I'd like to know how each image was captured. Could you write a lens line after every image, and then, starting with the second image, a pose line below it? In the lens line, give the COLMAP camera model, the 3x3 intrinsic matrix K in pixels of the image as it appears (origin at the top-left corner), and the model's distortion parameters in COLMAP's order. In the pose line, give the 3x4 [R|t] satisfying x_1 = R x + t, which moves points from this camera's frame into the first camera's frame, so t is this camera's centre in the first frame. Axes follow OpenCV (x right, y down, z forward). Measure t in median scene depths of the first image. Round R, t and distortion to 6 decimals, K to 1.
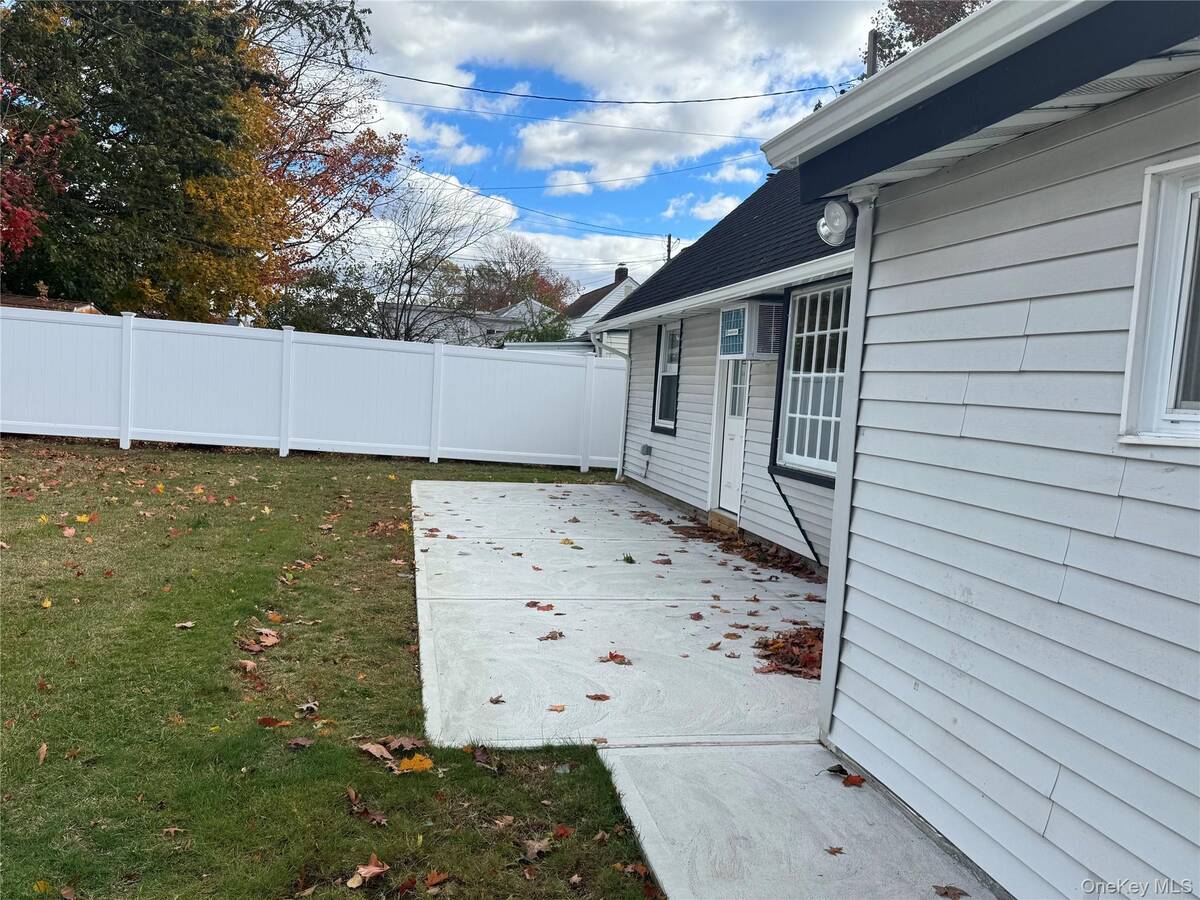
lens RADIAL K [[954.5, 0, 601.0], [0, 954.5, 435.3], [0, 0, 1]] dist [0.165297, -0.331813]
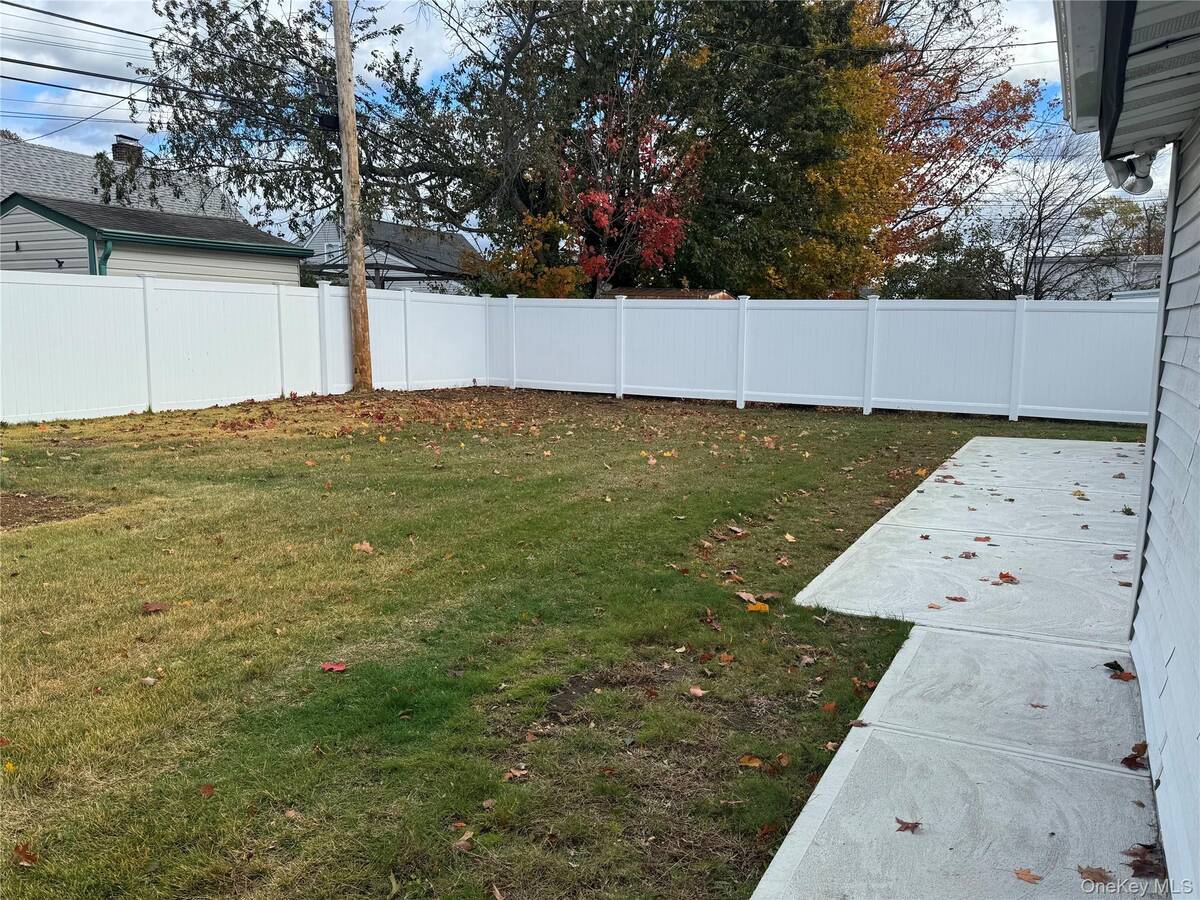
lens RADIAL K [[968.1, 0, 599.3], [0, 968.1, 457.6], [0, 0, 1]] dist [0.174165, -0.359477]
pose [[0.782230, 0.026297, -0.622435, 0.302105], [0.008142, 0.998592, 0.052421, 0.022009], [0.622937, -0.046073, 0.780914, -0.163277]]
